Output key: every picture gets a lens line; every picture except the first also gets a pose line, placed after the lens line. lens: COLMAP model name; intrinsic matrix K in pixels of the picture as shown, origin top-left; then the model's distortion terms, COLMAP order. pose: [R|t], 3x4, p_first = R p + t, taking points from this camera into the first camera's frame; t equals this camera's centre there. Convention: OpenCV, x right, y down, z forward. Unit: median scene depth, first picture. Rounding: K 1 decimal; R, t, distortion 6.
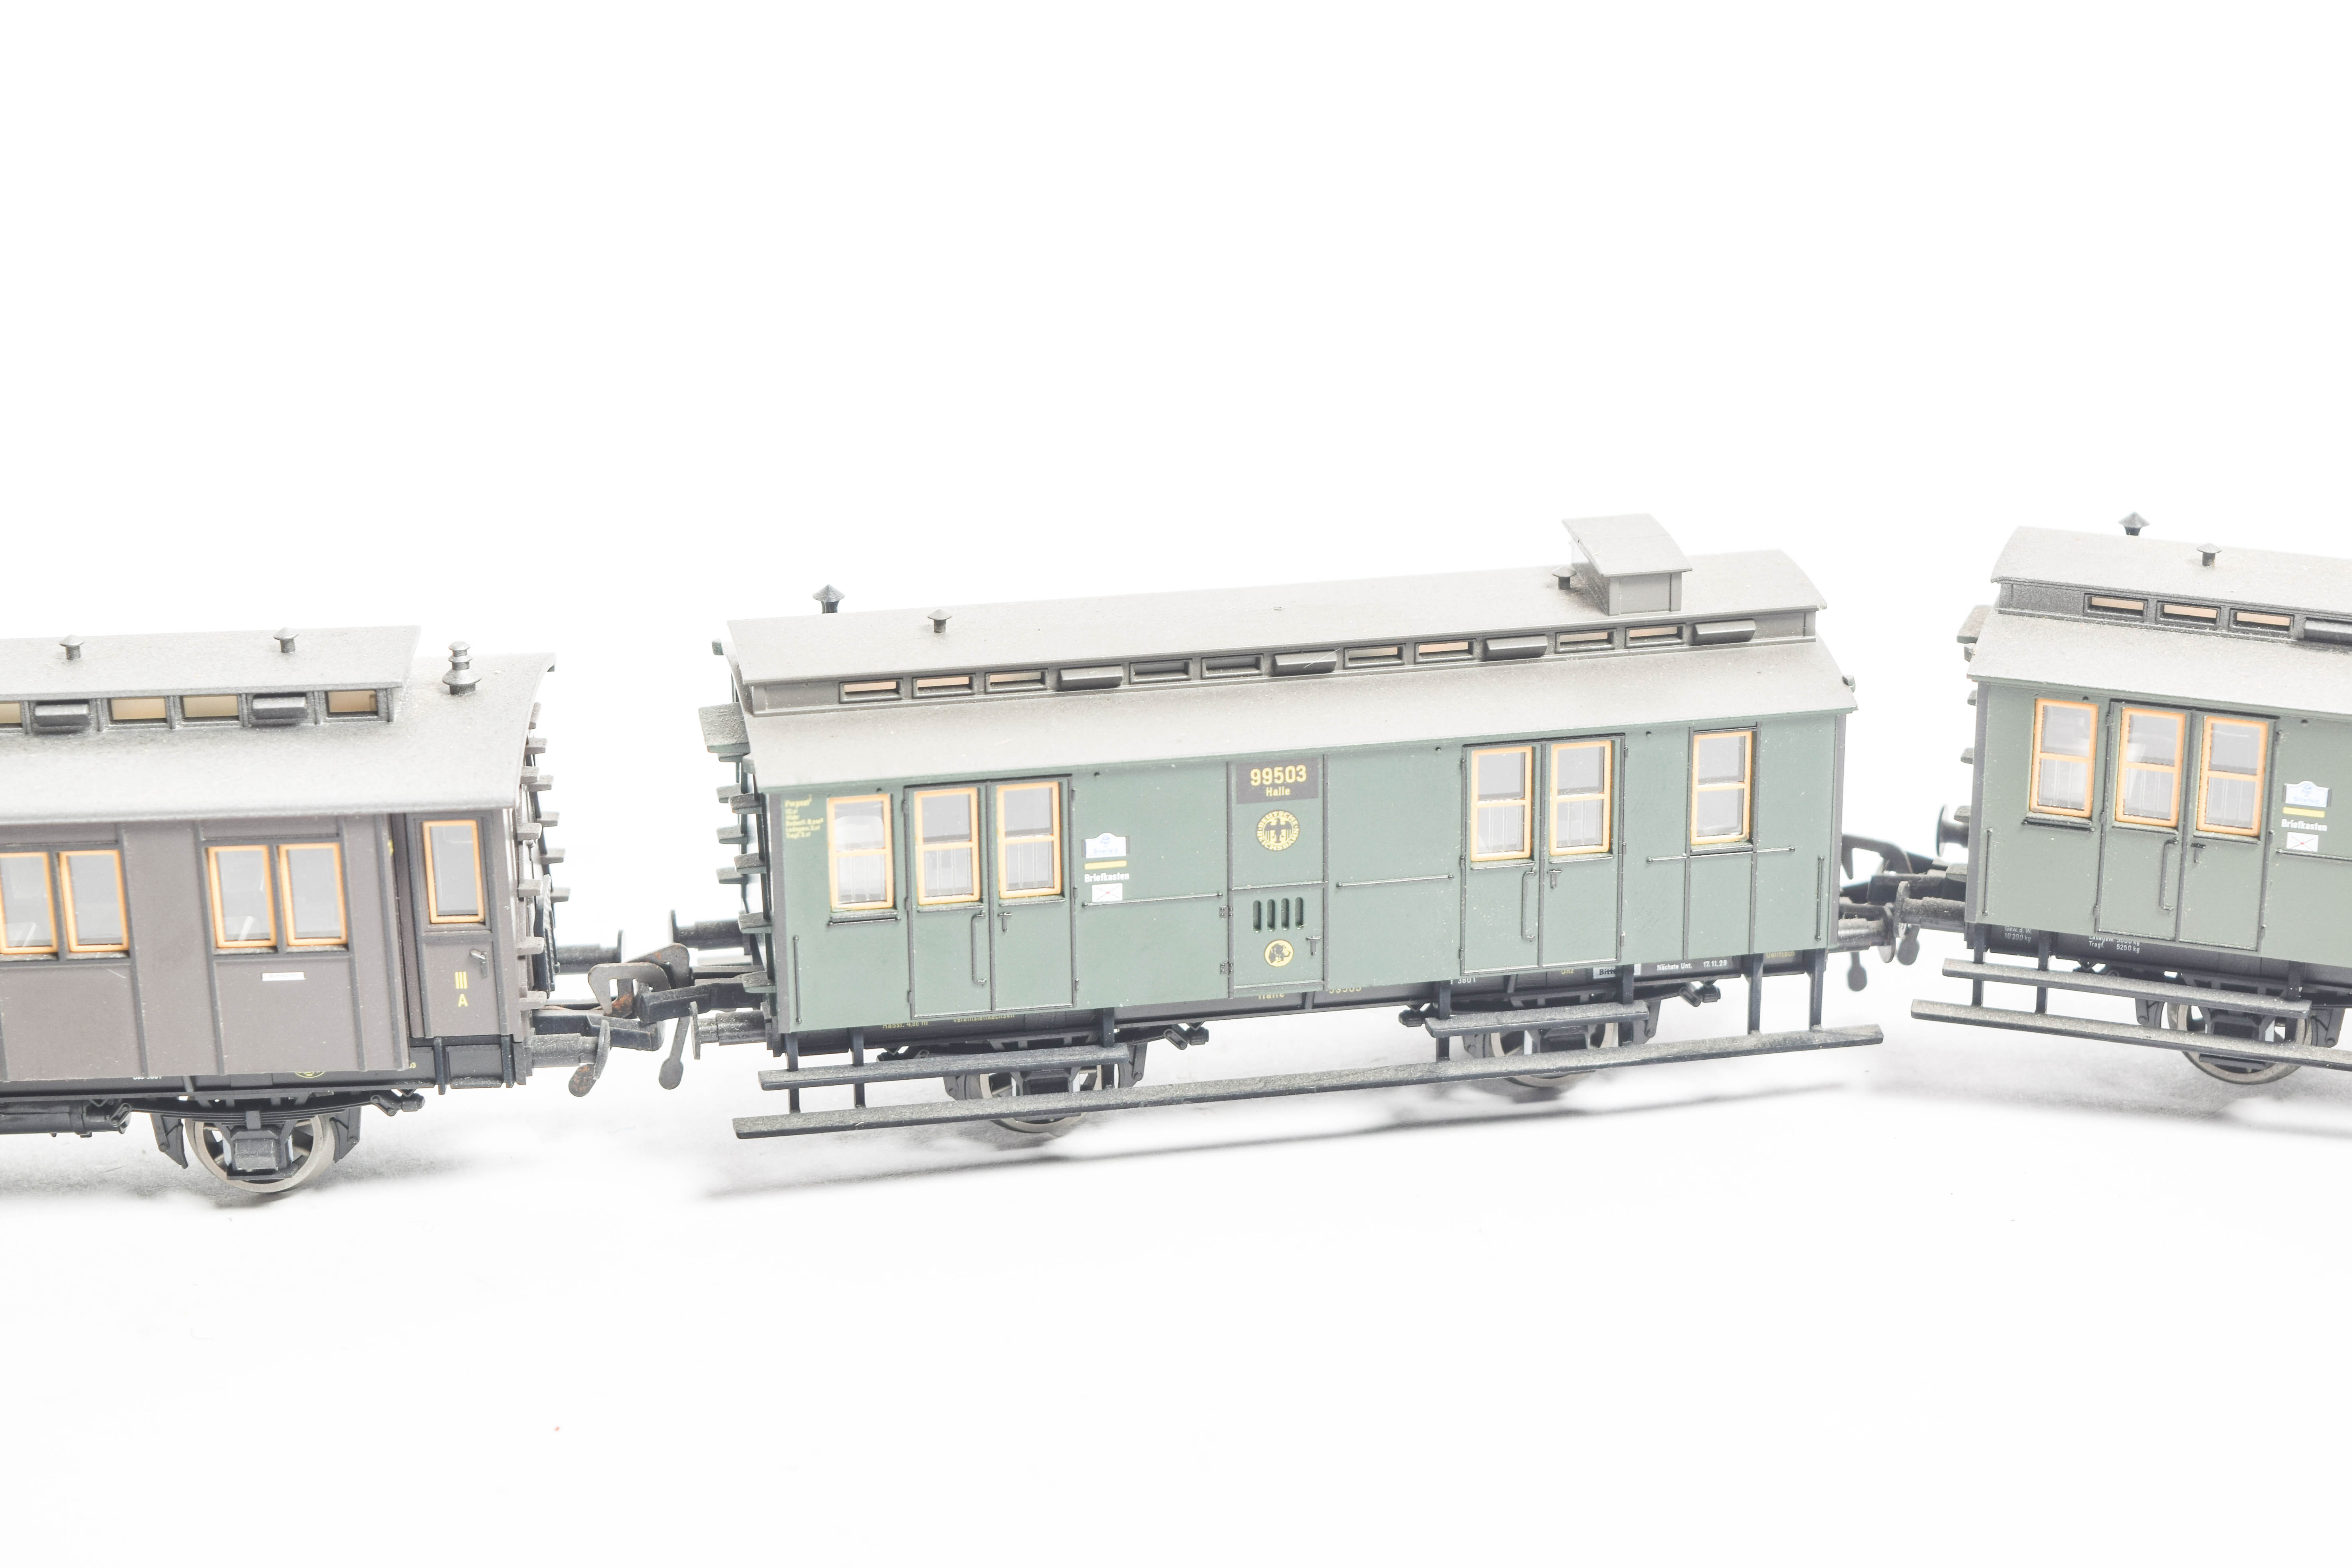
lens RADIAL K [[5201.2, 0, 1176.0], [0, 5201.2, 784.0], [0, 0, 1]] dist [-0.072056, 0.228609]
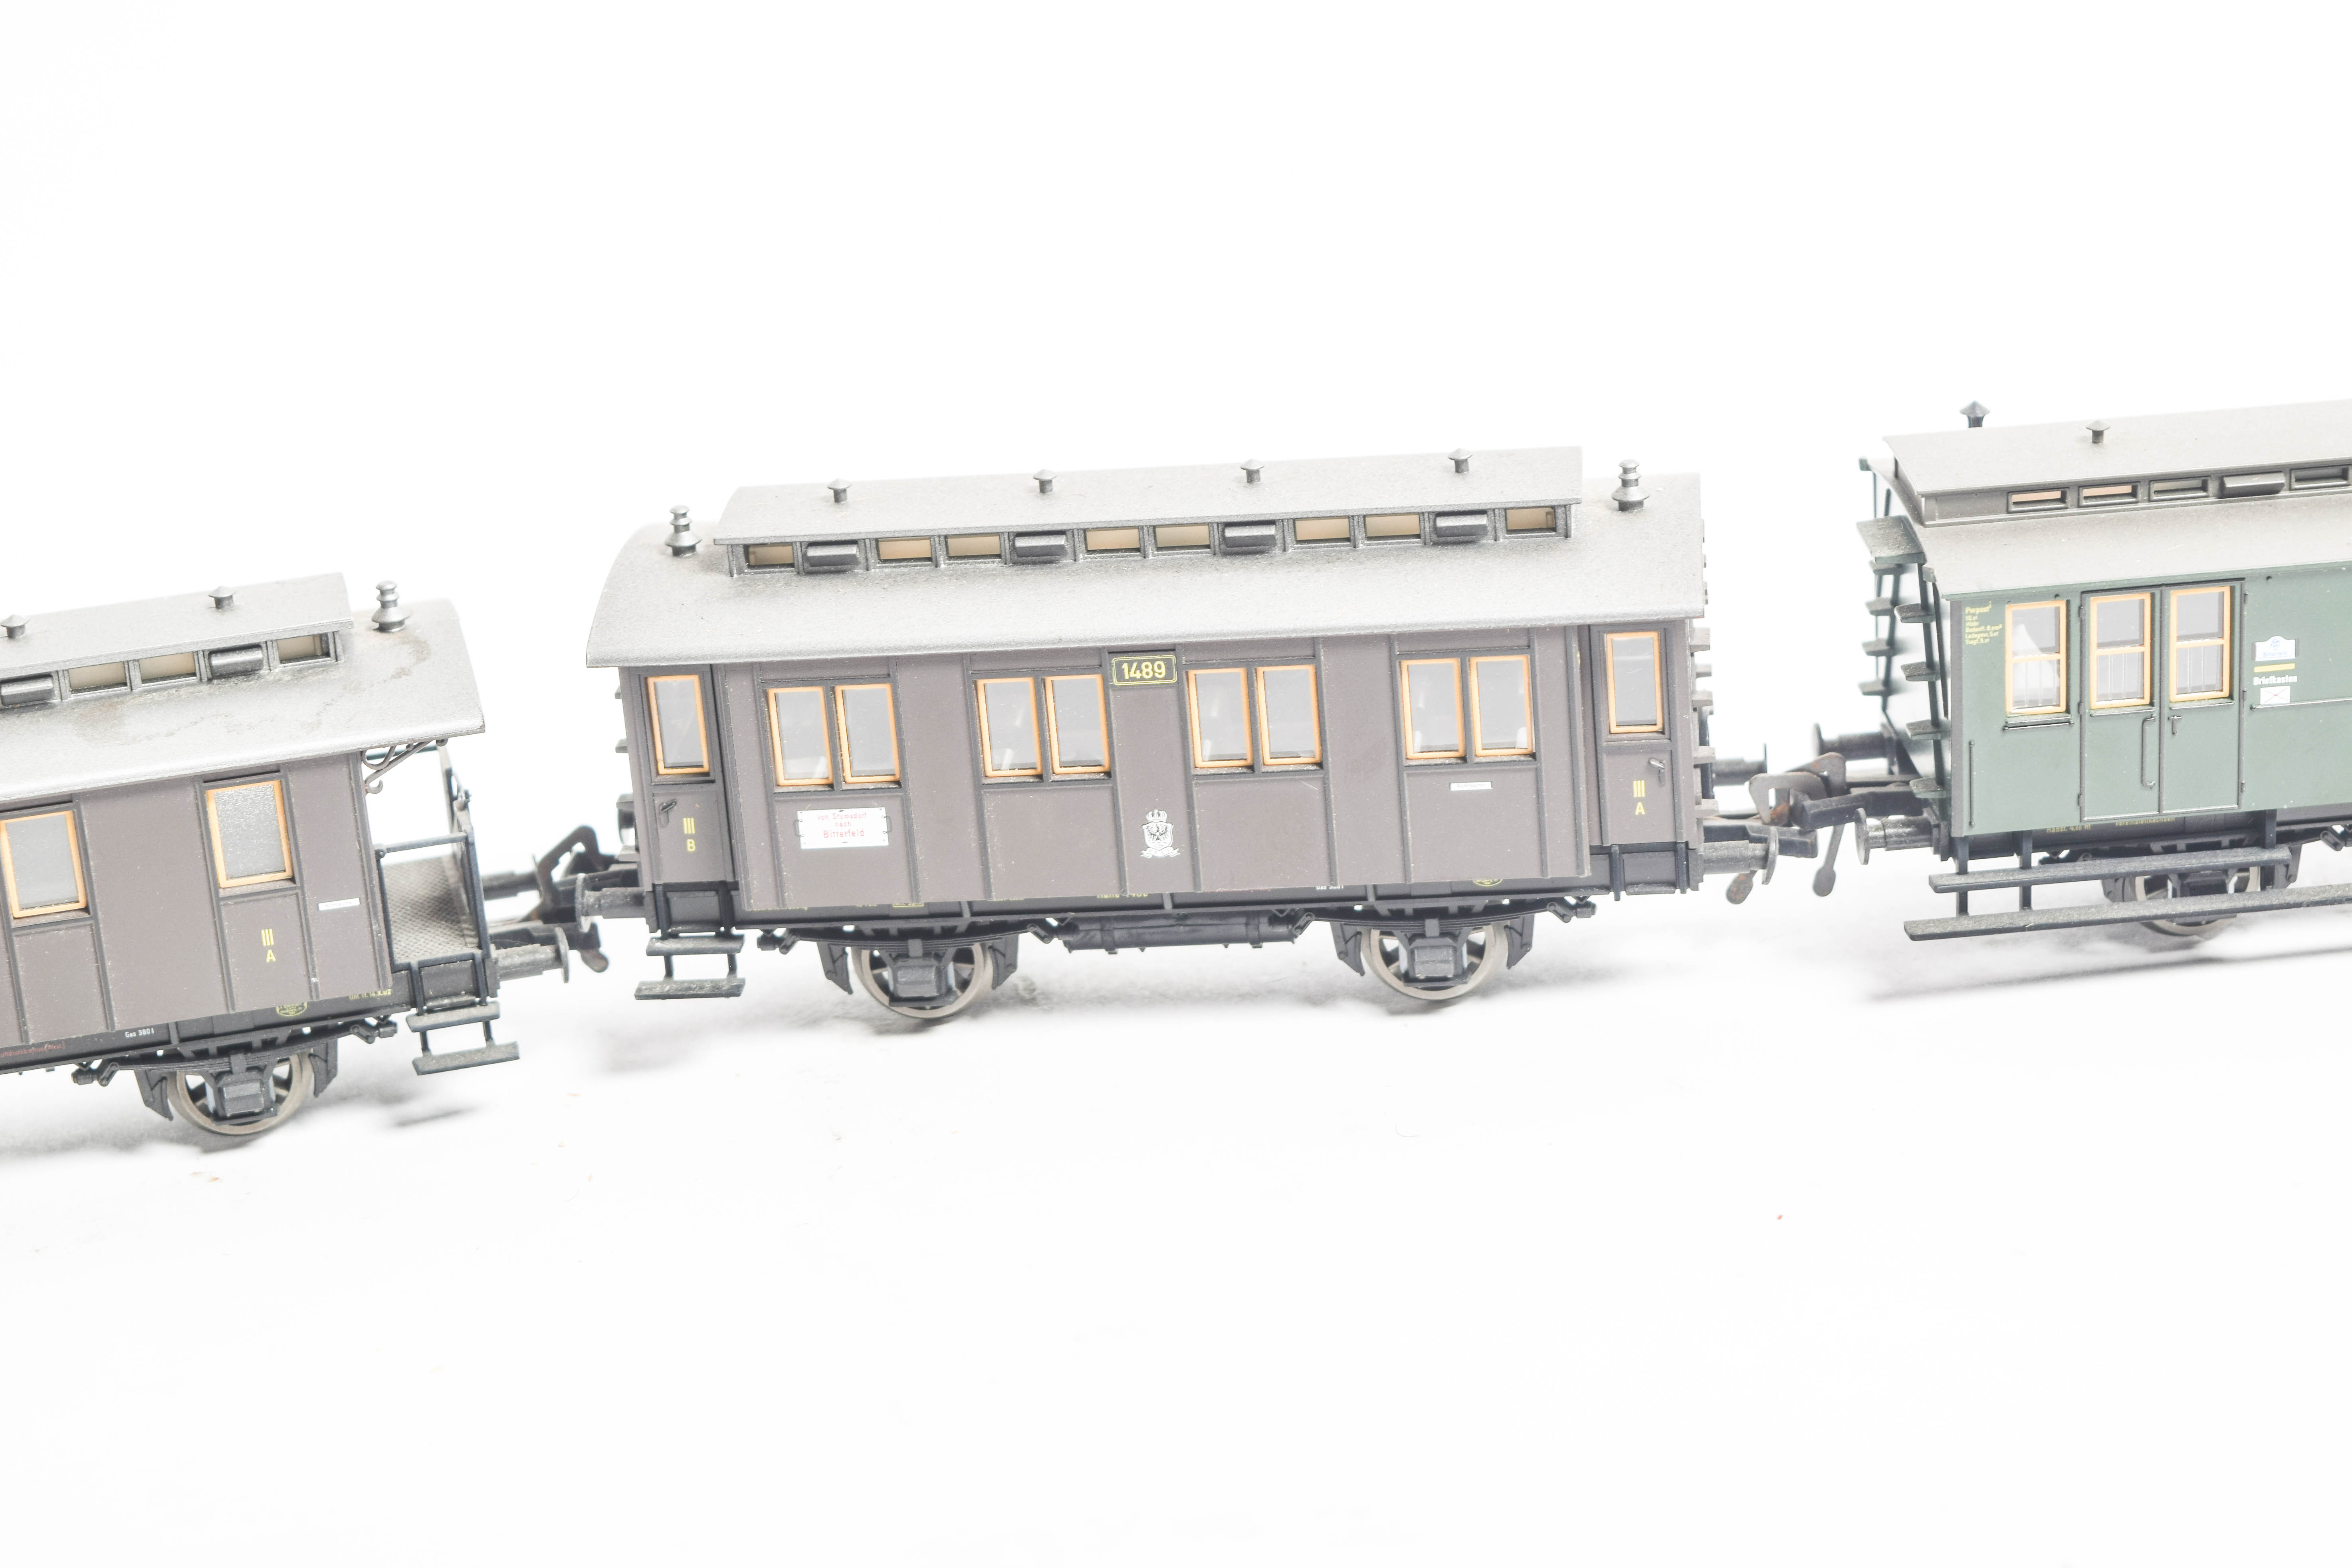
lens RADIAL K [[5201.2, 0, 1176.0], [0, 5201.2, 784.0], [0, 0, 1]] dist [-0.072056, 0.228609]
pose [[0.995210, -0.011307, -0.097104, -0.127730], [0.013826, 0.999584, 0.025309, 0.009469], [0.096777, -0.026530, 0.994952, -0.028623]]
